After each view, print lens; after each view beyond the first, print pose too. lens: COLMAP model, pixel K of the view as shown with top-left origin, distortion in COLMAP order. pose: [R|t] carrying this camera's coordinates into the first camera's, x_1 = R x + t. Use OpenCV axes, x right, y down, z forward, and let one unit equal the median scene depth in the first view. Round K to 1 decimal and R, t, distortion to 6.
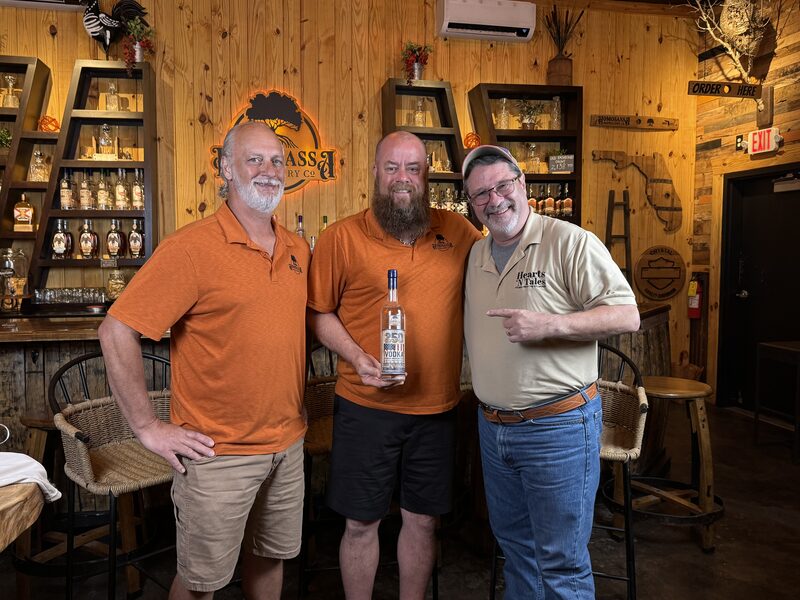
lens RADIAL K [[688.1, 0, 402.3], [0, 688.1, 300.5], [0, 0, 1]] dist [0.038970, -0.075137]
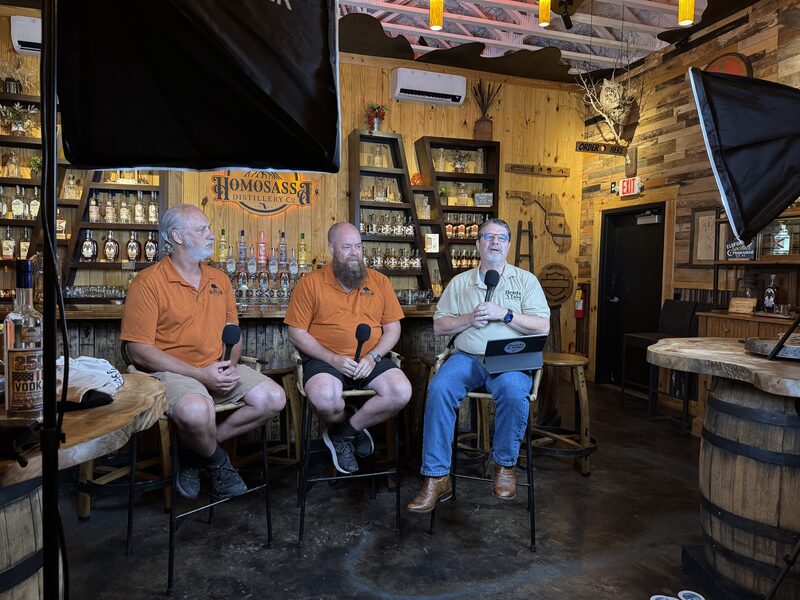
lens RADIAL K [[565.2, 0, 406.1], [0, 565.2, 303.5], [0, 0, 1]] dist [0.045161, -0.062967]
pose [[0.994940, 0.013867, 0.099511, -0.024585], [-0.012869, 0.999860, -0.010663, 0.016901], [-0.099645, 0.009328, 0.994979, -0.069568]]
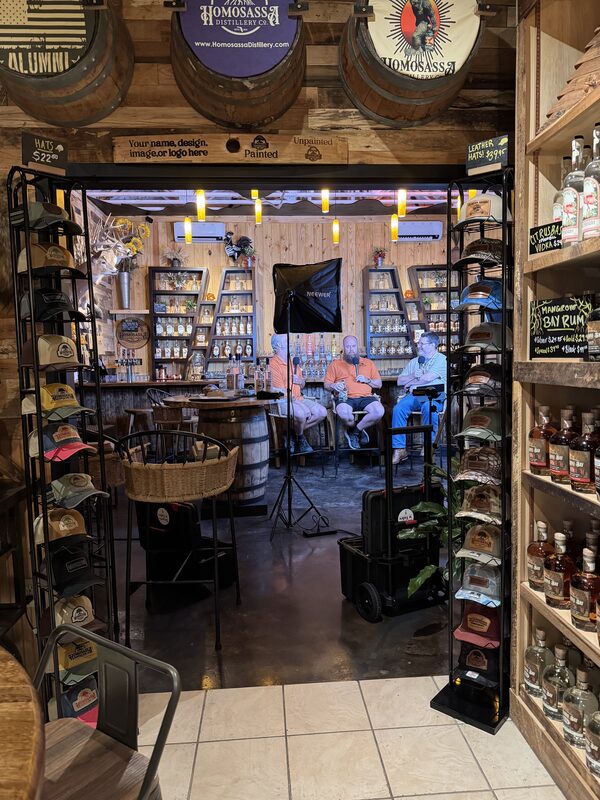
lens RADIAL K [[565.2, 0, 286.8], [0, 565.2, 418.0], [0, 0, 1]] dist [0.045161, -0.062967]
pose [[0.985407, -0.002864, -0.170189, 0.034093], [0.009322, 0.999266, 0.037155, 0.061931], [0.169958, -0.038199, 0.984711, -0.700503]]
